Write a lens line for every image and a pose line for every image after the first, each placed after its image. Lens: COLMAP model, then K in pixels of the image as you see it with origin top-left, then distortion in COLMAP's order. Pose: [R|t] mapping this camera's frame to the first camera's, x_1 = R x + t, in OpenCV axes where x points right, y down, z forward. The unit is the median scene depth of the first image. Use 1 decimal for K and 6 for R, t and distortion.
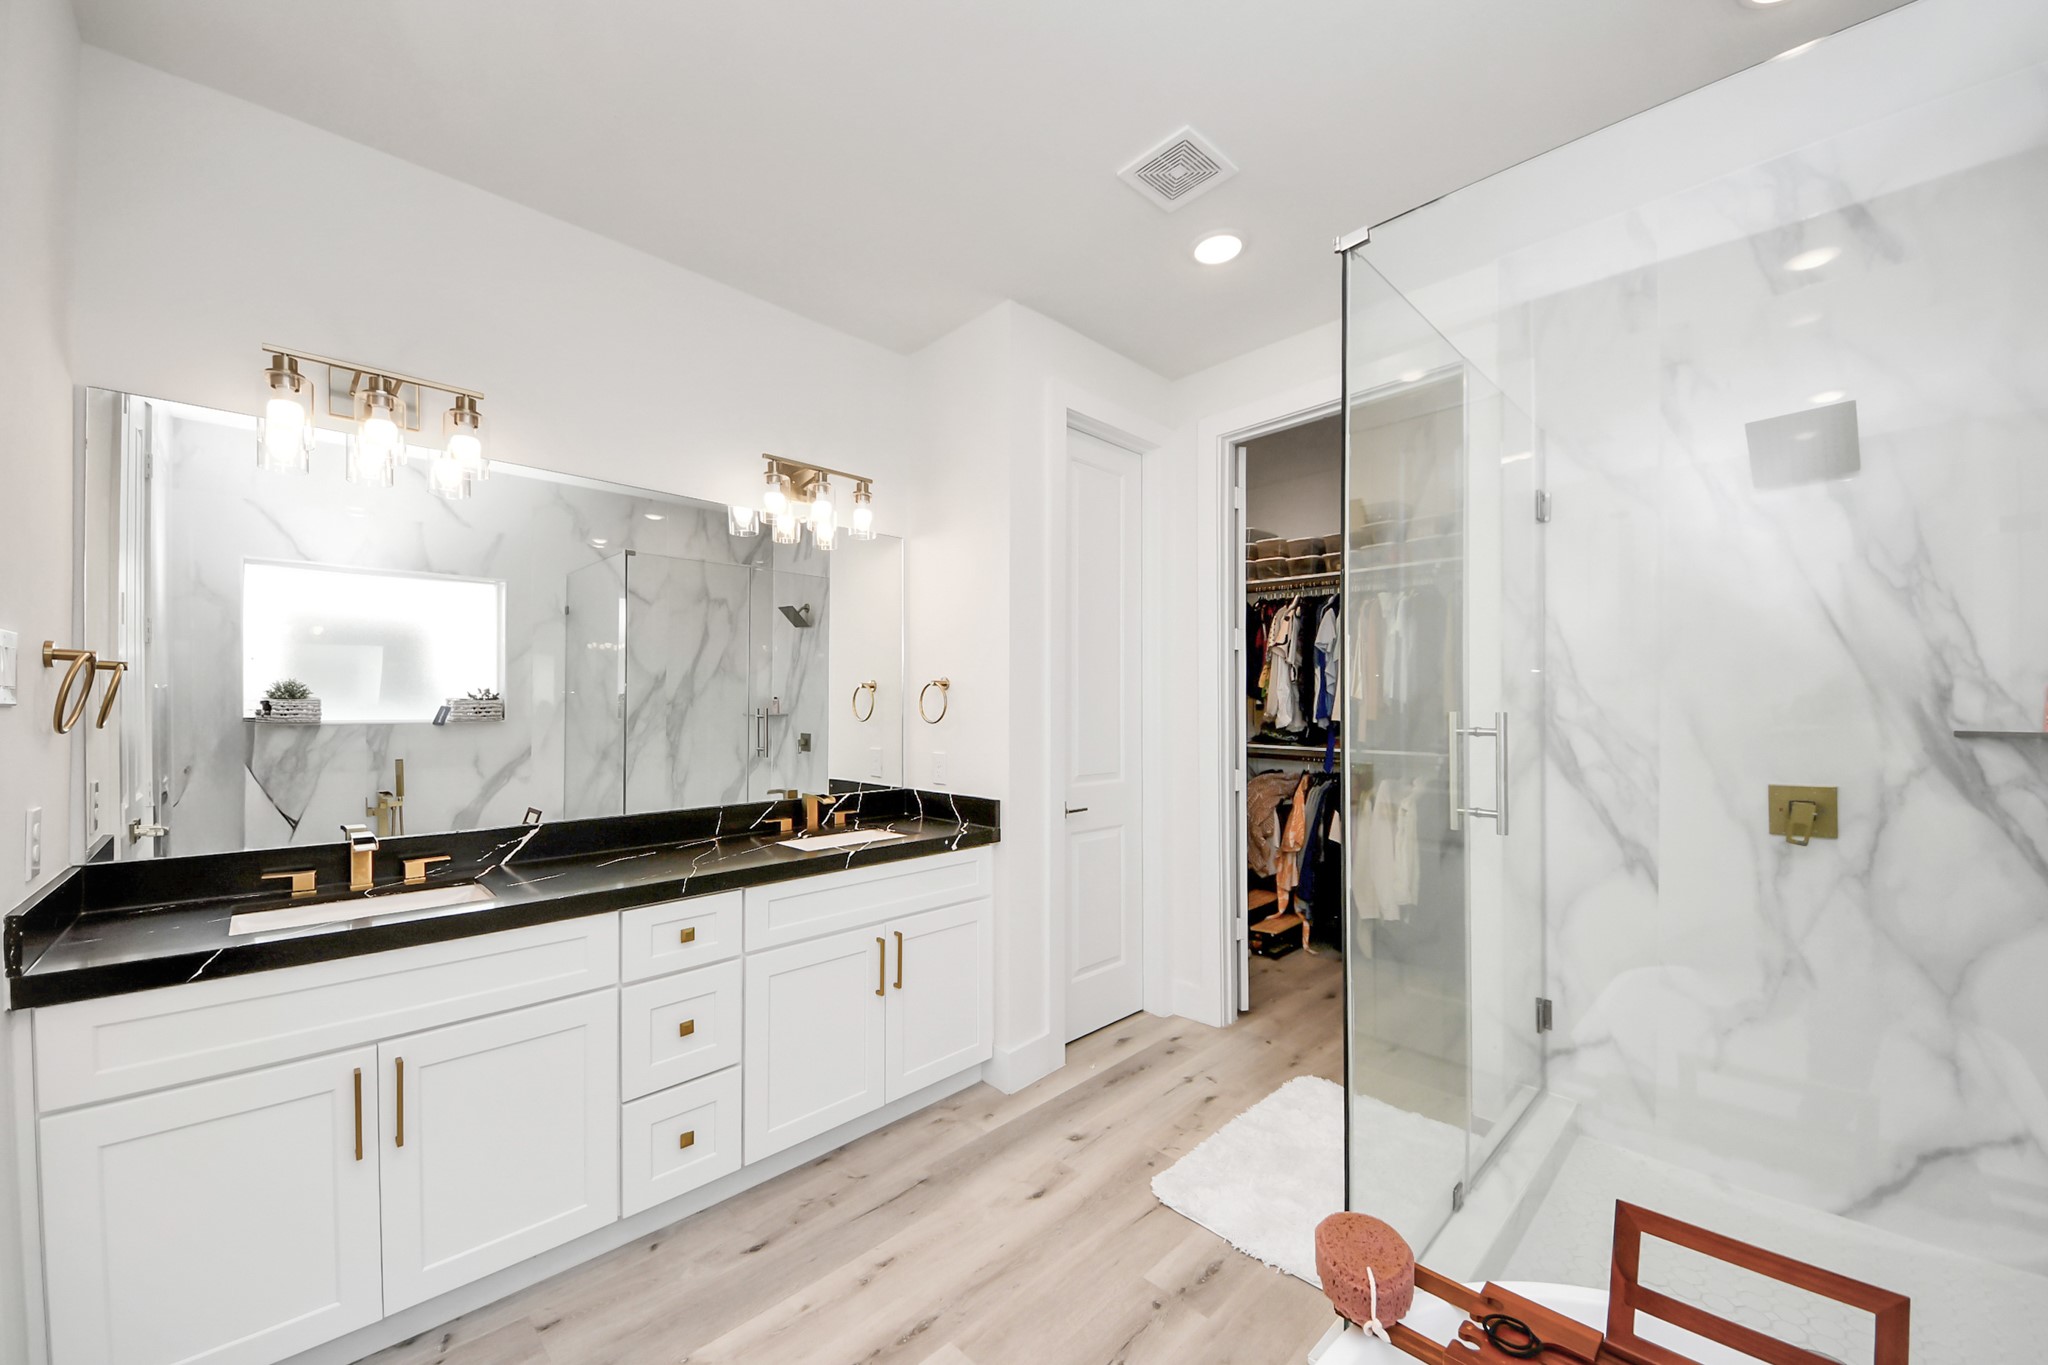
lens RADIAL K [[755.6, 0, 995.3], [0, 755.6, 680.5], [0, 0, 1]] dist [0.001763, -0.003040]
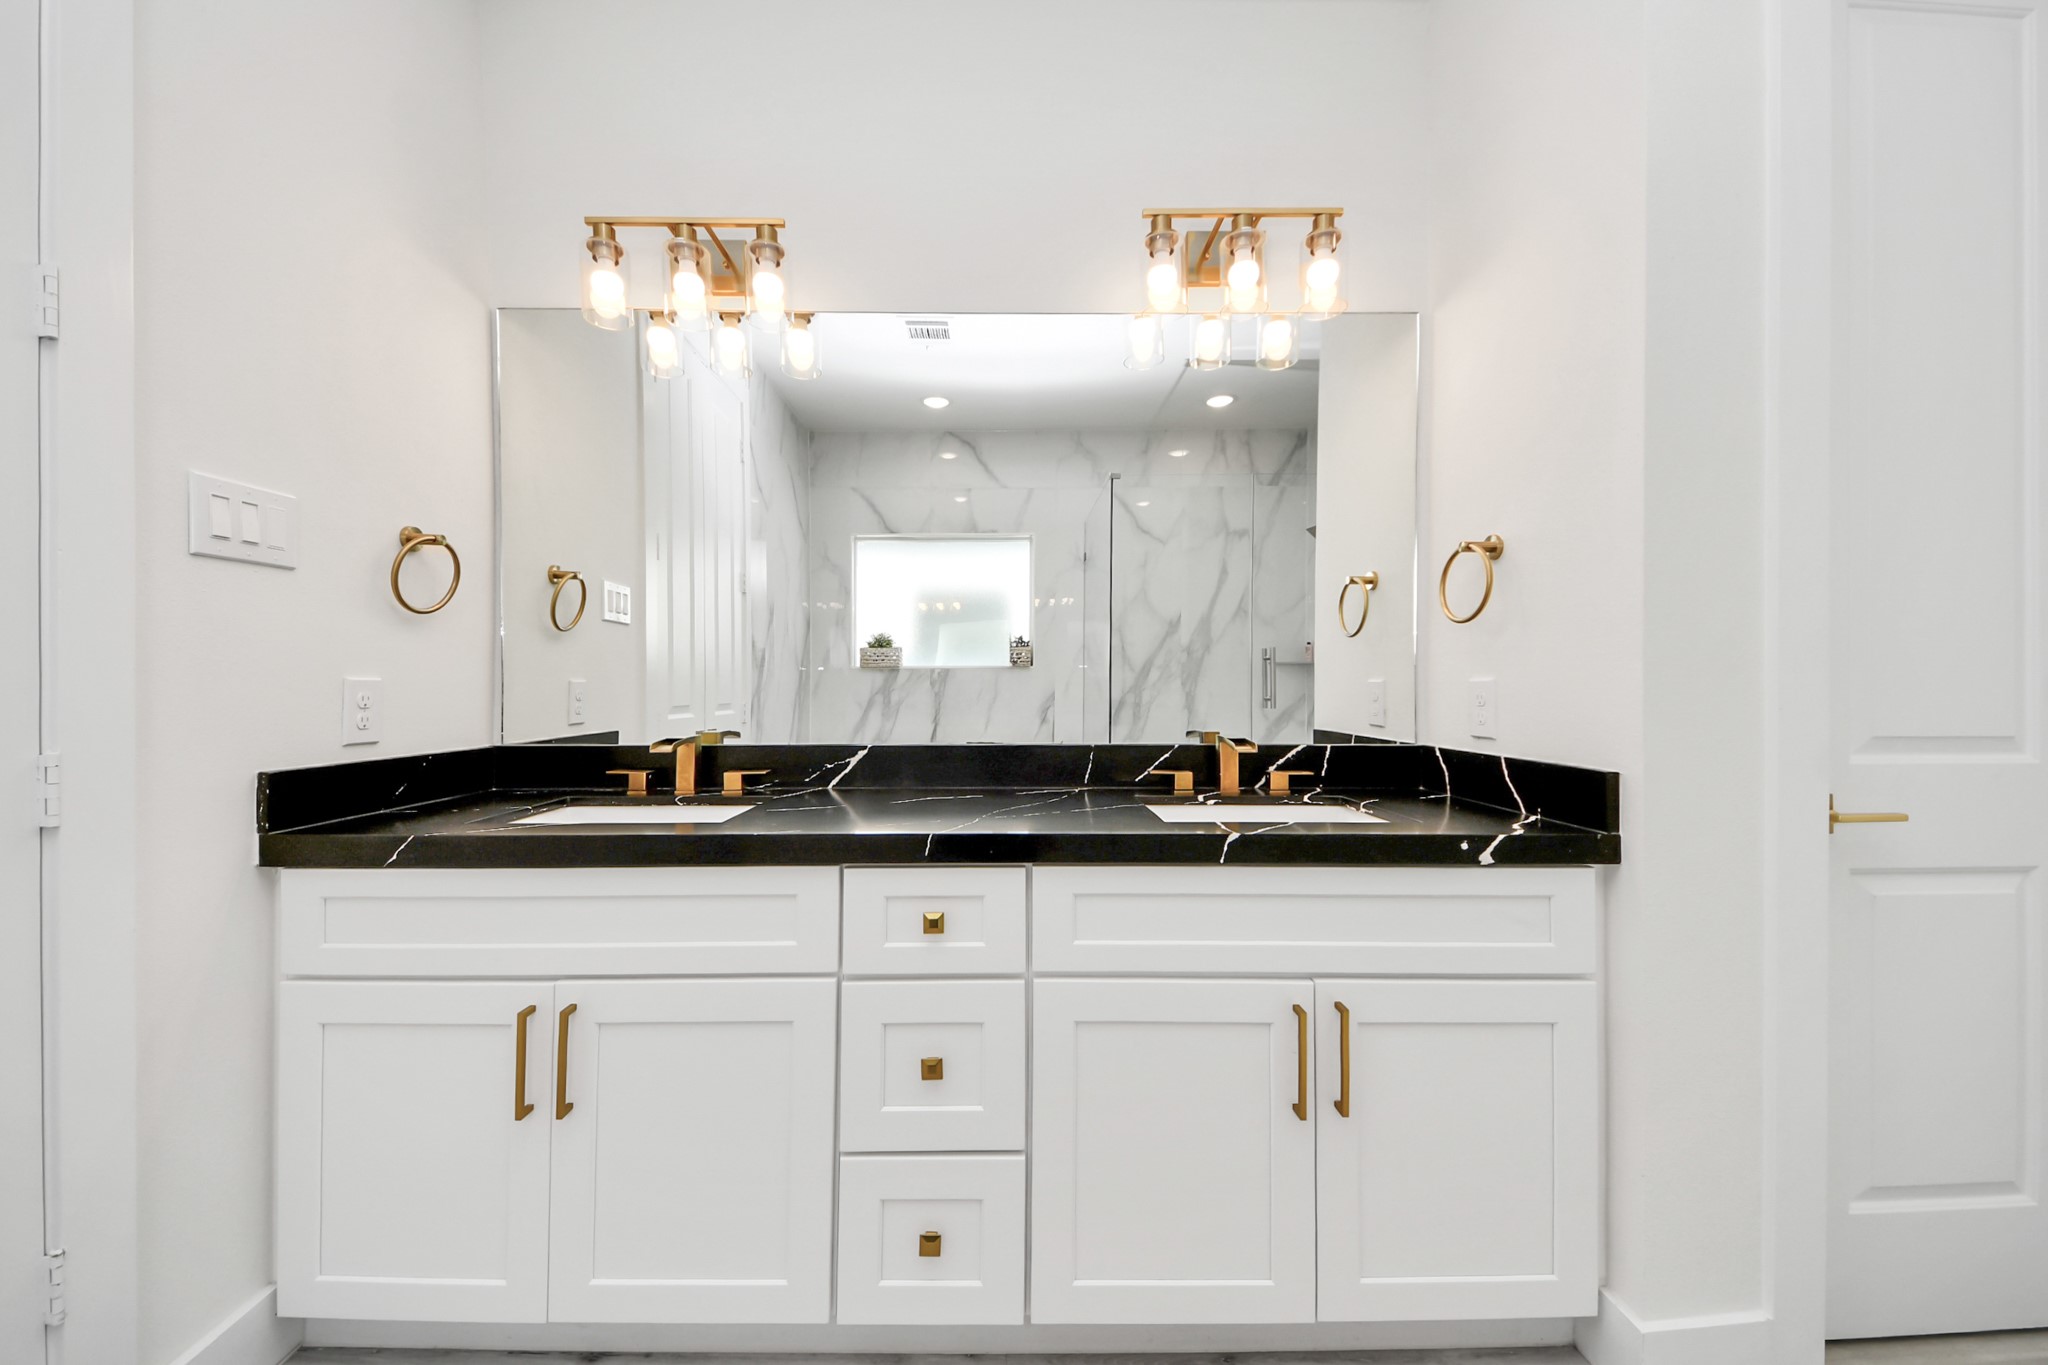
lens RADIAL K [[755.6, 0, 992.0], [0, 755.6, 673.4], [0, 0, 1]] dist [0.001763, -0.003040]
pose [[0.730104, -0.000857, -0.683335, 0.044994], [0.018870, 0.999643, 0.018908, 0.088204], [0.683075, -0.026699, 0.729860, 0.439980]]
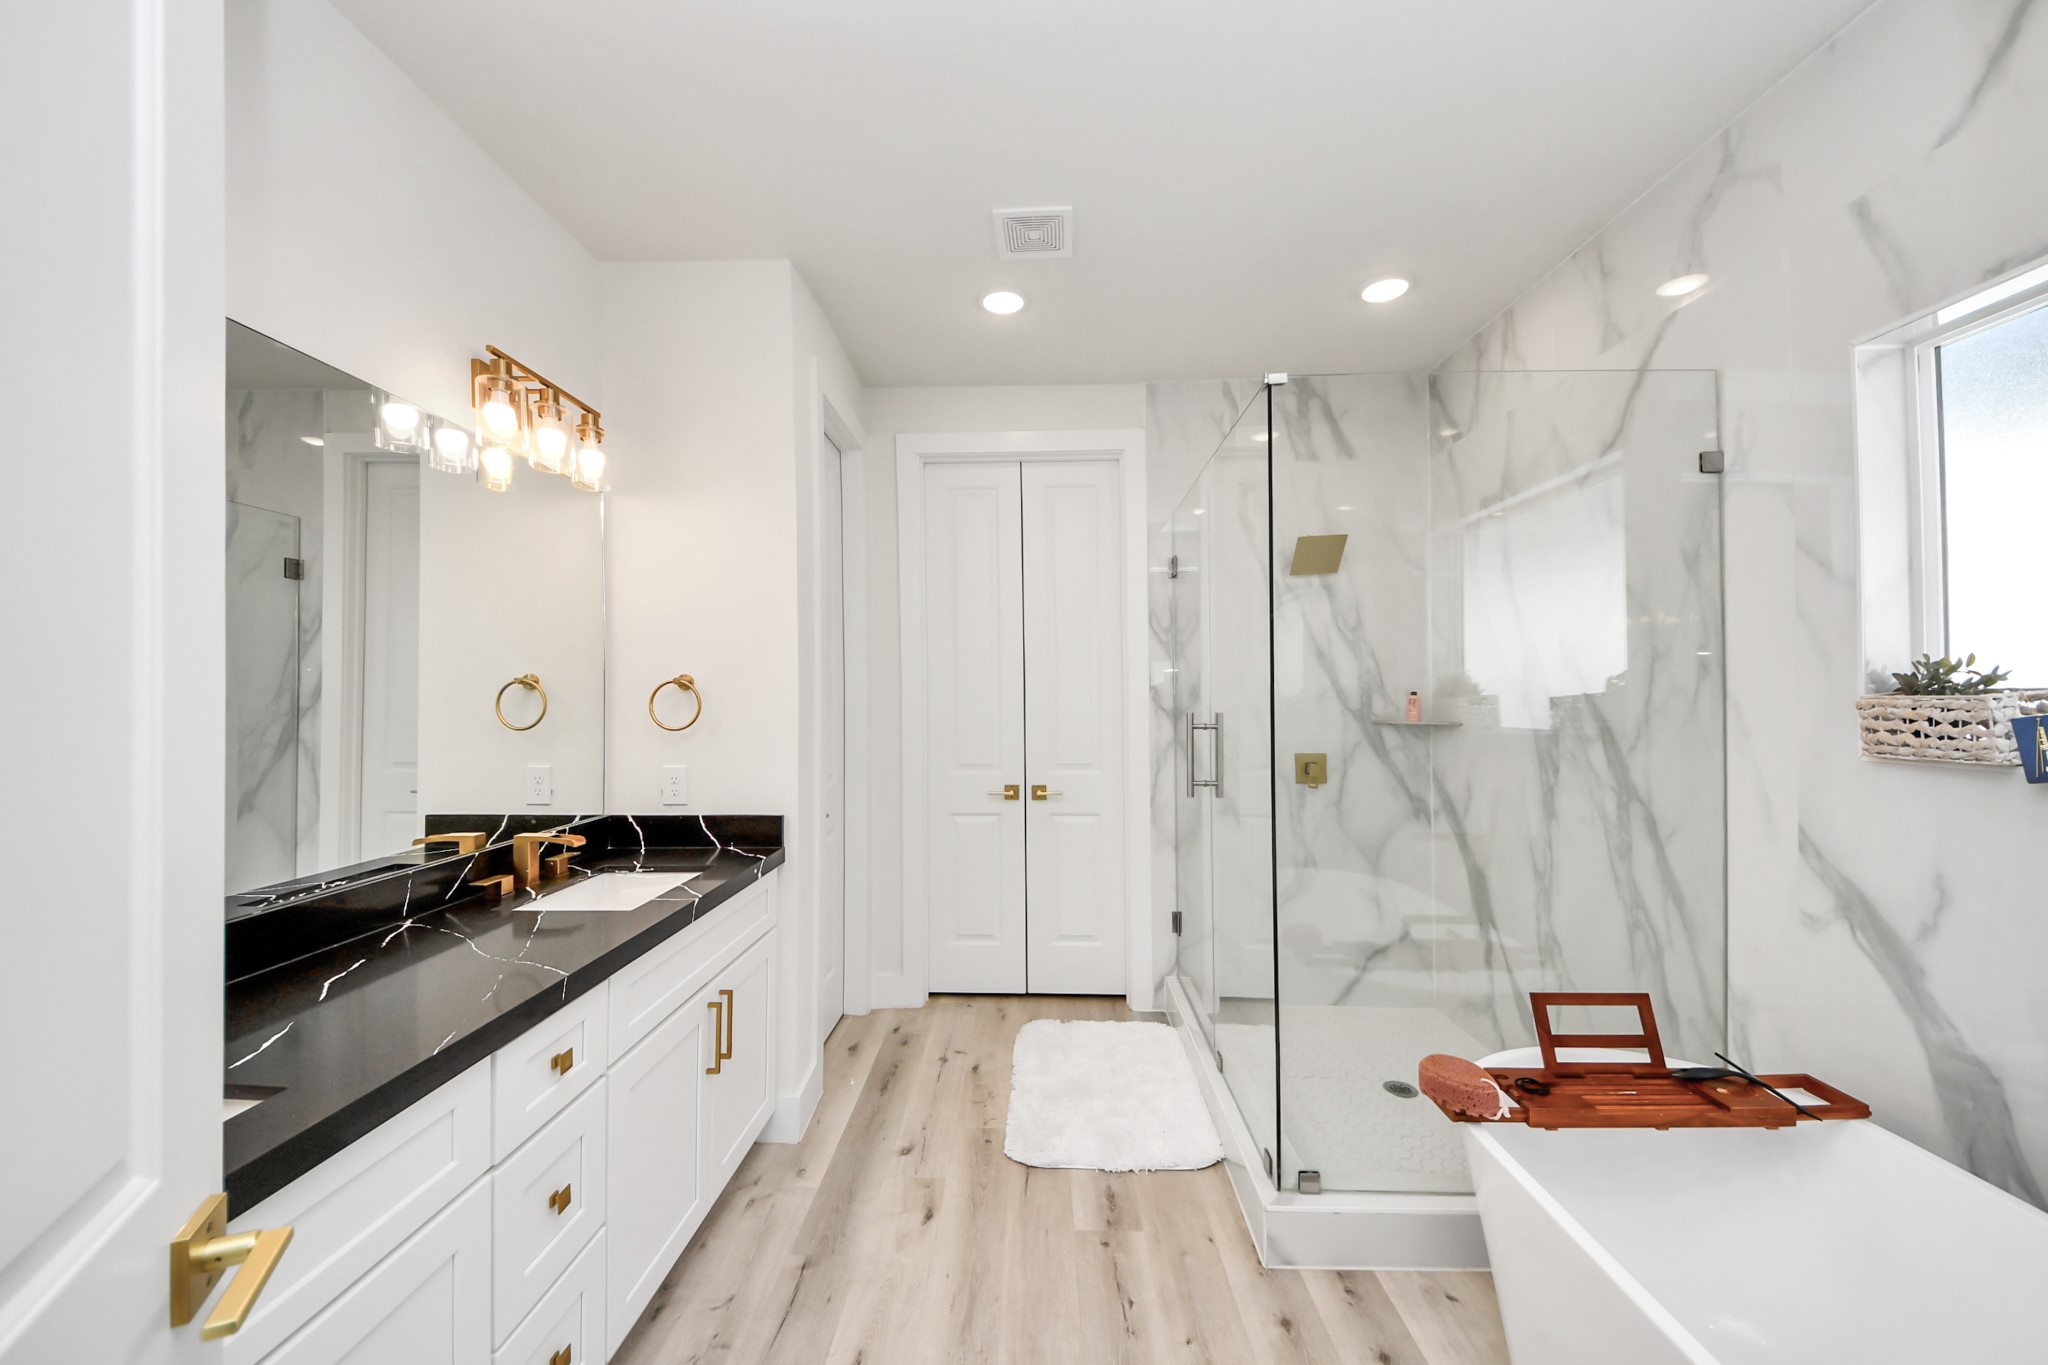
lens RADIAL K [[755.6, 0, 1021.0], [0, 755.6, 672.4], [0, 0, 1]] dist [0.001763, -0.003040]
pose [[0.722901, 0.021473, 0.690618, -0.437943], [-0.025971, 0.999655, -0.003897, -0.014691], [-0.690464, -0.015119, 0.723209, 0.180470]]
